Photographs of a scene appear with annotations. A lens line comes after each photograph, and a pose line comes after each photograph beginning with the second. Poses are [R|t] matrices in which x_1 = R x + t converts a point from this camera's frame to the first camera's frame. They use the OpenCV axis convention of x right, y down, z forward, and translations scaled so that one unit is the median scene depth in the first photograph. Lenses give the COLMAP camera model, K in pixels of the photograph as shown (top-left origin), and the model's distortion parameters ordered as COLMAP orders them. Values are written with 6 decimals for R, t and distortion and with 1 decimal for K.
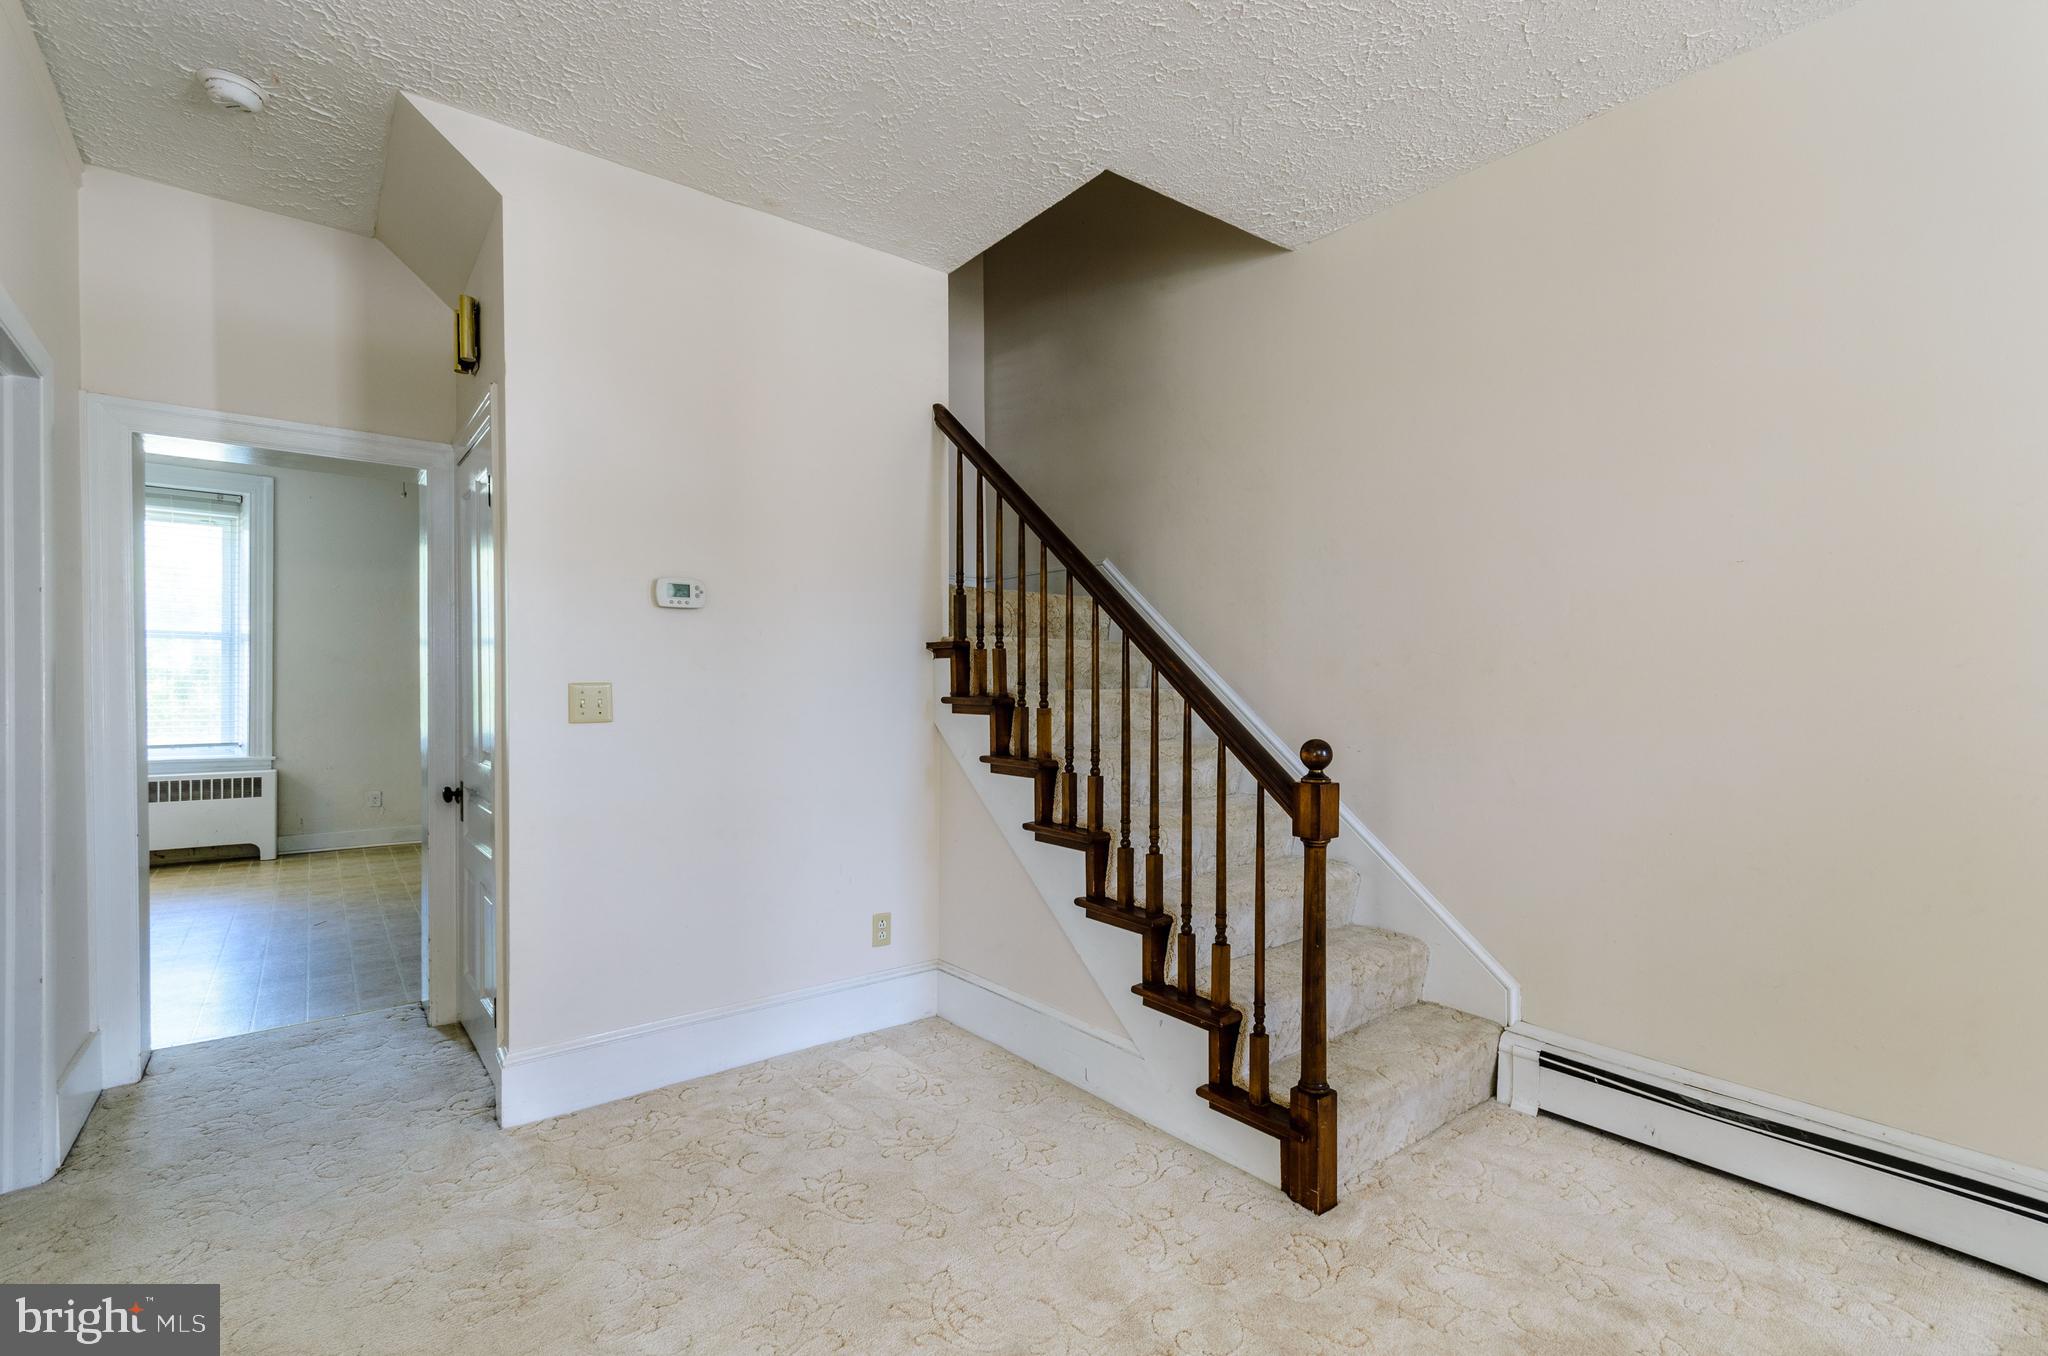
lens RADIAL K [[891.7, 0, 1013.0], [0, 891.7, 698.0], [0, 0, 1]] dist [0.002032, -0.000451]
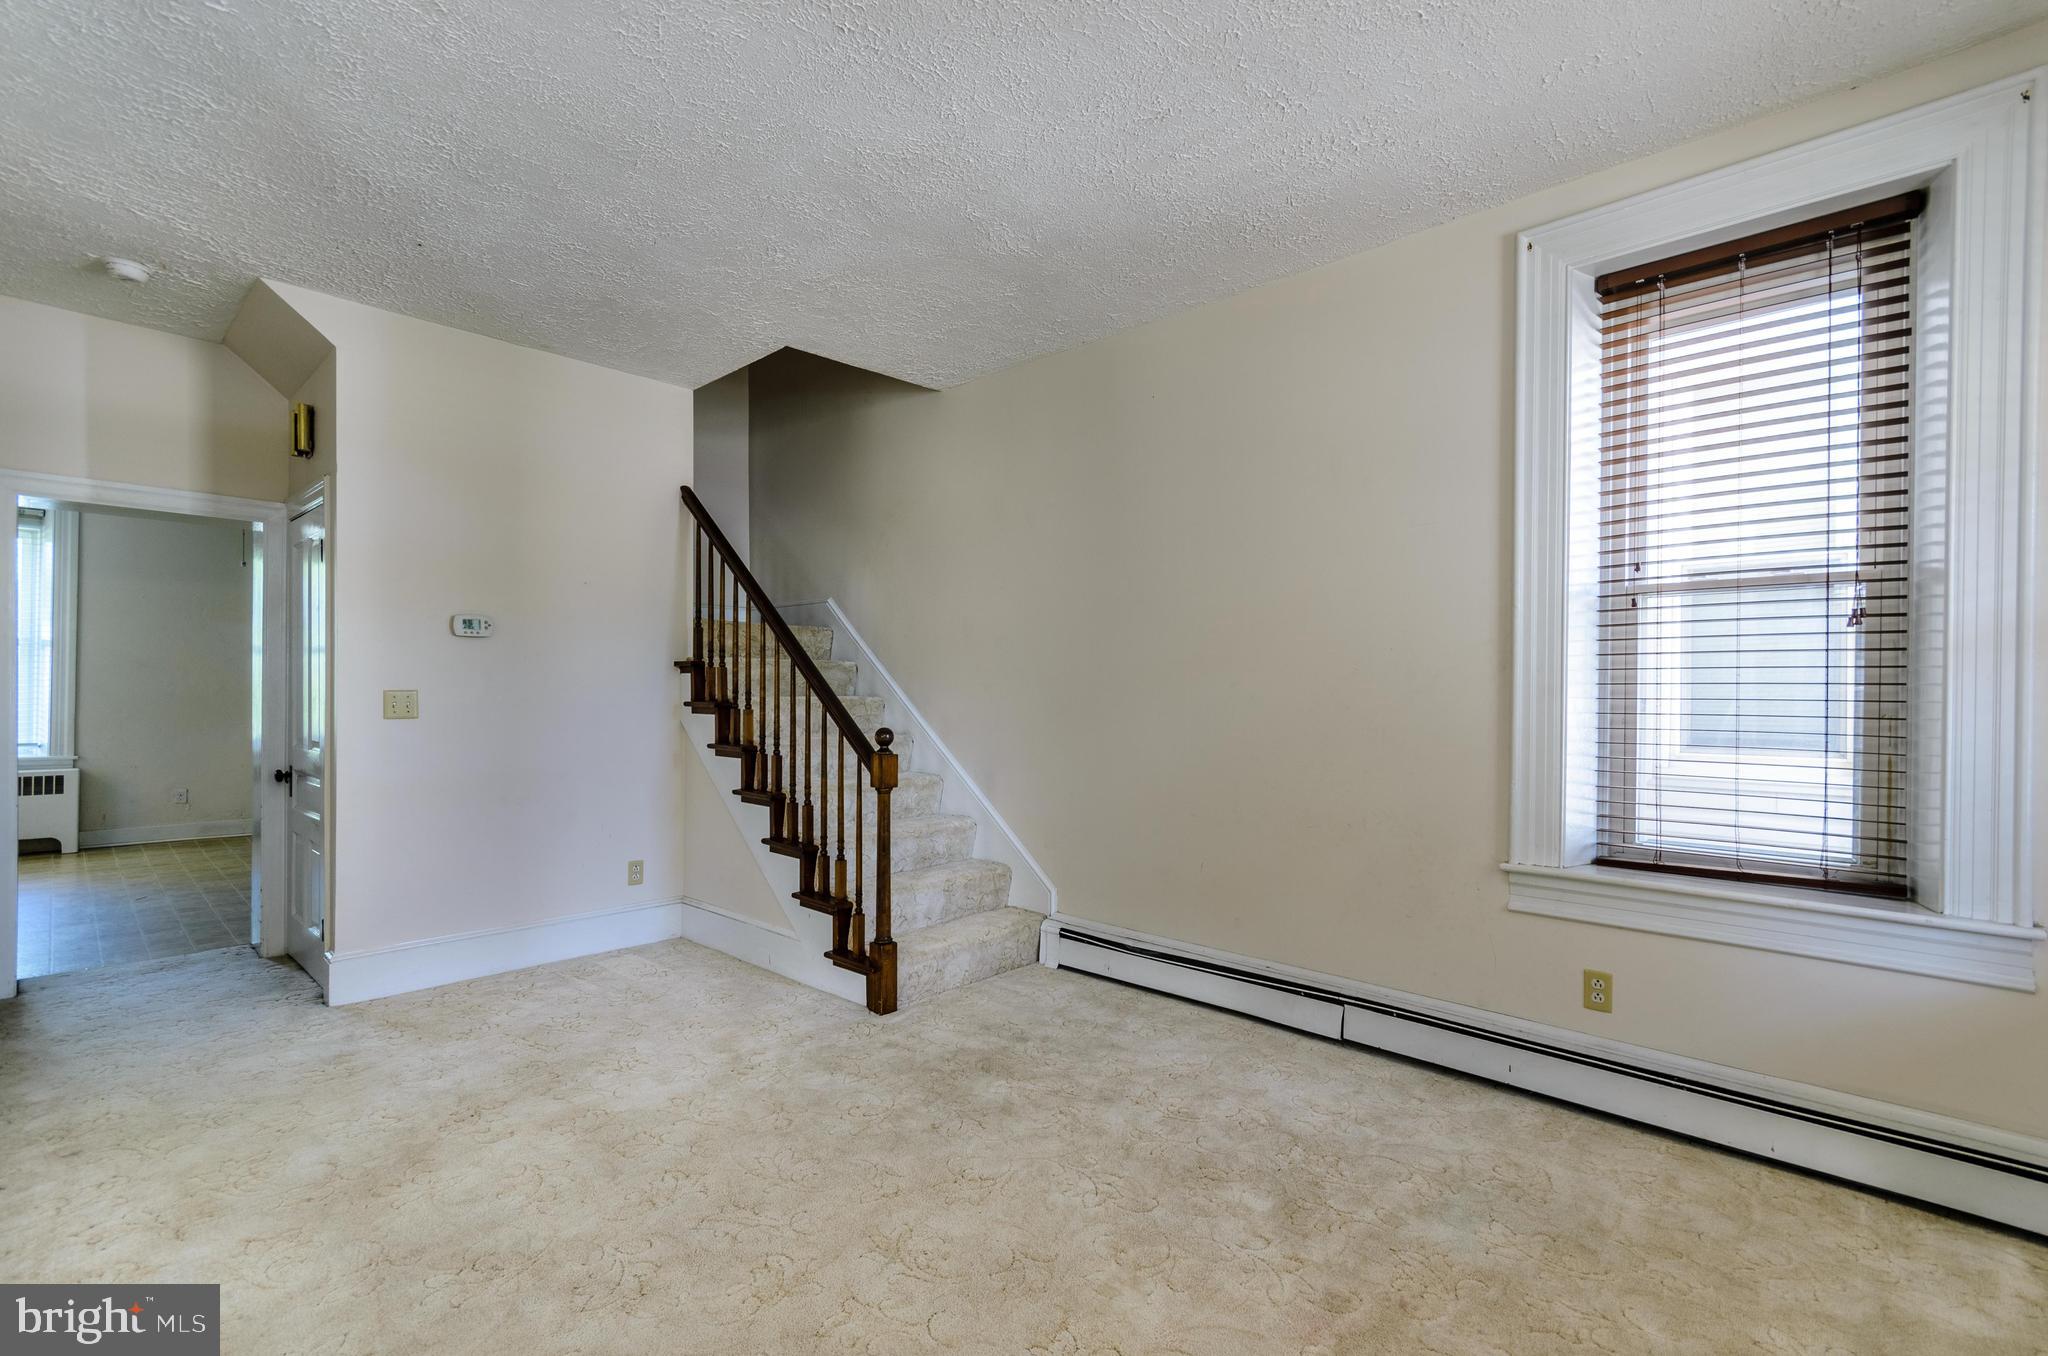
lens RADIAL K [[904.3, 0, 1023.4], [0, 904.3, 698.8], [0, 0, 1]] dist [0.001595, -0.000616]
pose [[0.987725, 0.004516, 0.156138, 0.259041], [-0.003369, 0.999965, -0.007605, 0.004156], [-0.156167, 0.006986, 0.987706, -0.533882]]
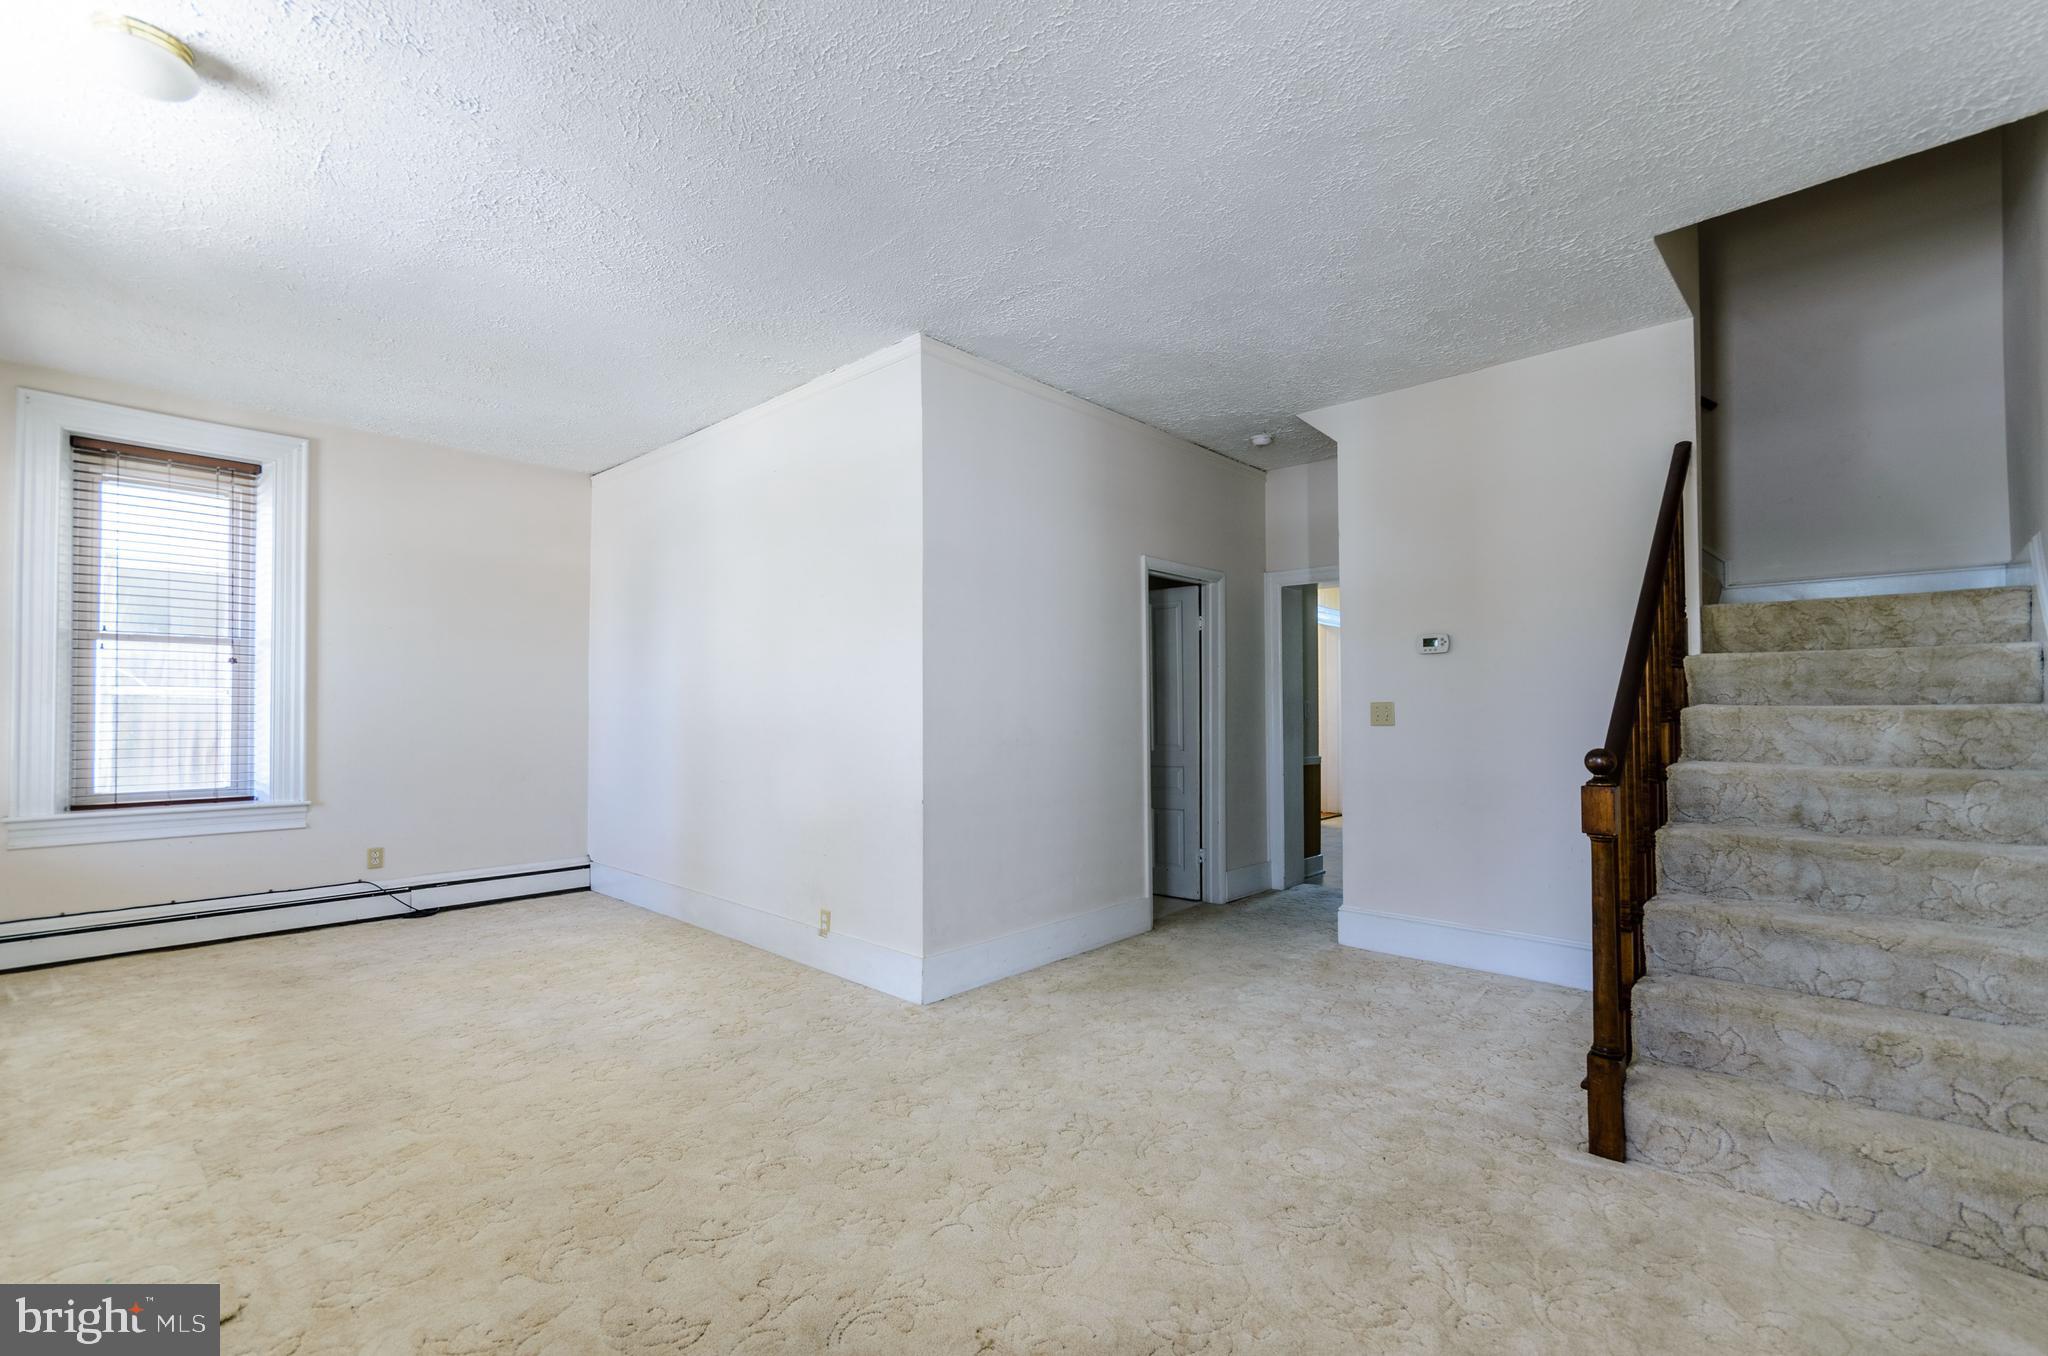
lens RADIAL K [[904.3, 0, 1023.4], [0, 904.3, 698.8], [0, 0, 1]] dist [0.001595, -0.000616]
pose [[0.153189, -0.007186, -0.988171, 1.081838], [-0.012231, 0.999883, -0.009167, 0.001476], [0.988121, 0.013490, 0.153084, 0.058890]]
